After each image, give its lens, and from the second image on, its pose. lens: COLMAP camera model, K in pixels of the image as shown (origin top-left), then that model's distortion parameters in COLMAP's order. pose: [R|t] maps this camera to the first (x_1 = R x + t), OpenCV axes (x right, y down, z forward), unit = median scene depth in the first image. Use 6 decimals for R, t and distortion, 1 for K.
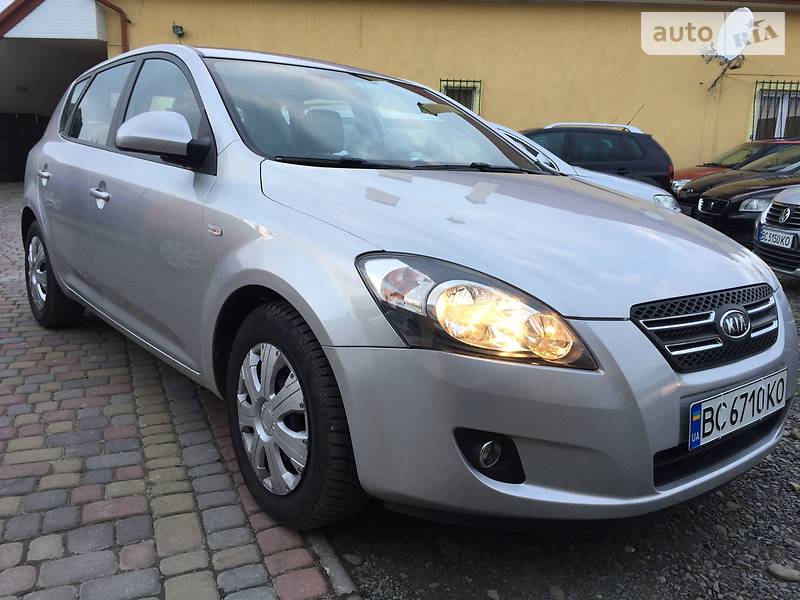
lens RADIAL K [[708.9, 0, 400.0], [0, 708.9, 300.0], [0, 0, 1]] dist [0.009473, 0.008836]
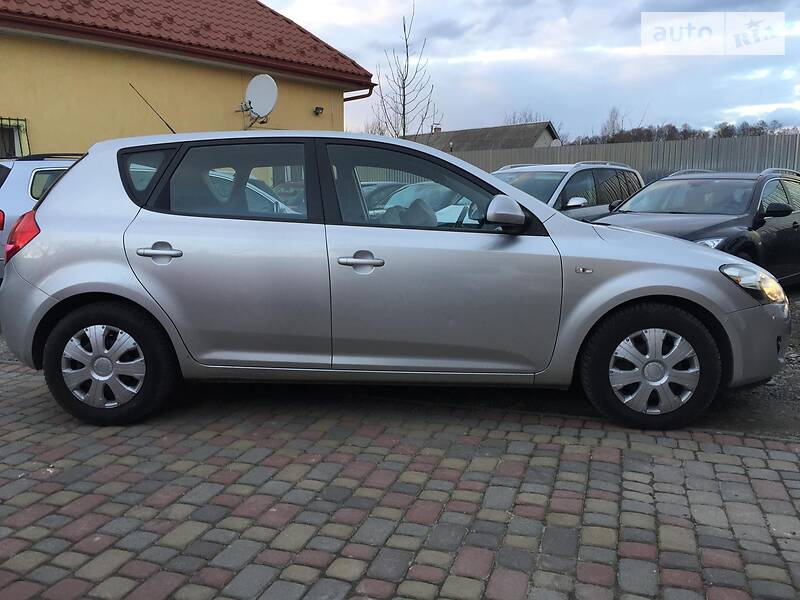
lens RADIAL K [[708.9, 0, 400.0], [0, 708.9, 300.0], [0, 0, 1]] dist [0.009473, 0.008836]
pose [[0.646803, -0.136734, 0.750300, -1.600354], [0.167798, 0.985204, 0.034891, -0.146285], [-0.743969, 0.103331, 0.660176, 0.256729]]
